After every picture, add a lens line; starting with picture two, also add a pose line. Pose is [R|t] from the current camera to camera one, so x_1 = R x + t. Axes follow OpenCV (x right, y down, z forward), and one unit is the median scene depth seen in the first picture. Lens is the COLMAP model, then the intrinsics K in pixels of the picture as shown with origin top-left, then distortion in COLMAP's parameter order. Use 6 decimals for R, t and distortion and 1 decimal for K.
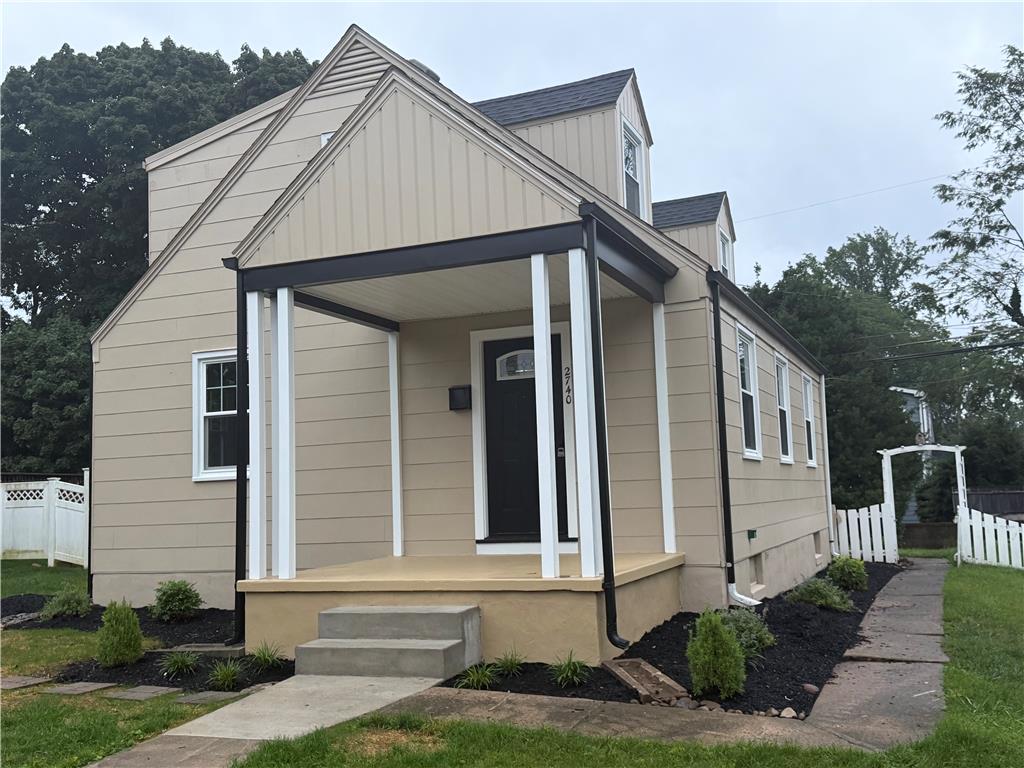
lens RADIAL K [[1020.2, 0, 512.0], [0, 1020.2, 384.0], [0, 0, 1]] dist [0.001672, 0.020110]
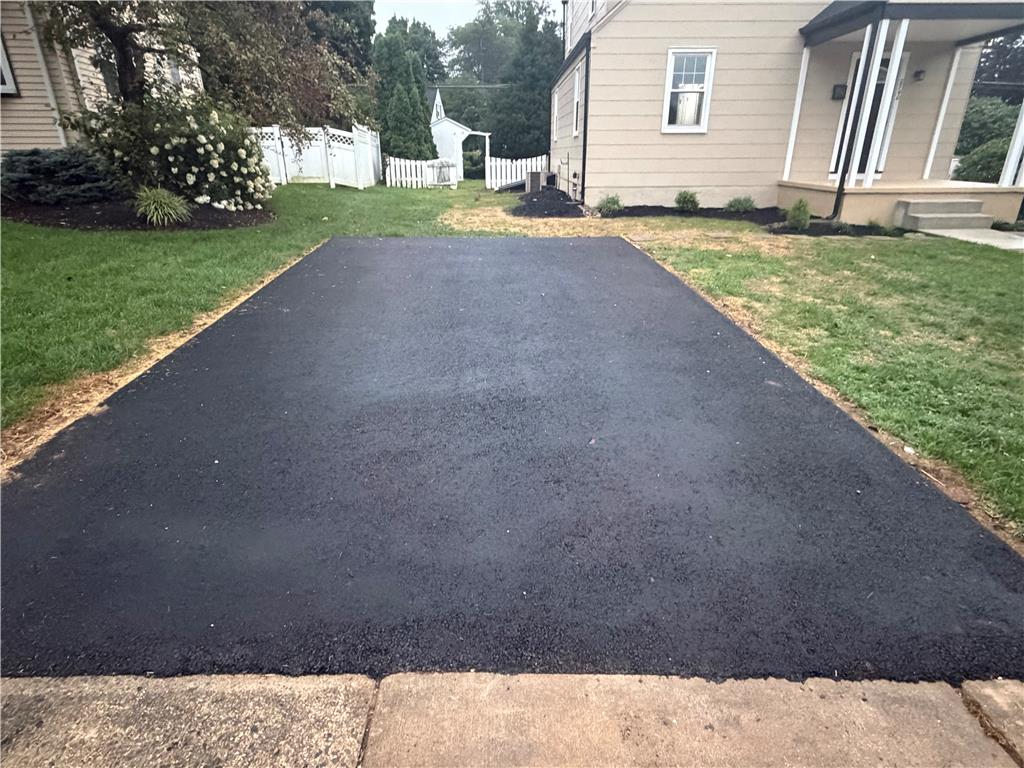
lens RADIAL K [[566.9, 0, 512.0], [0, 566.9, 384.0], [0, 0, 1]] dist [0.000102, 0.000031]
pose [[0.915641, -0.119639, 0.383780, -0.558569], [-0.075058, 0.887018, 0.455593, 0.031261], [-0.394927, -0.445966, 0.803211, 0.078677]]
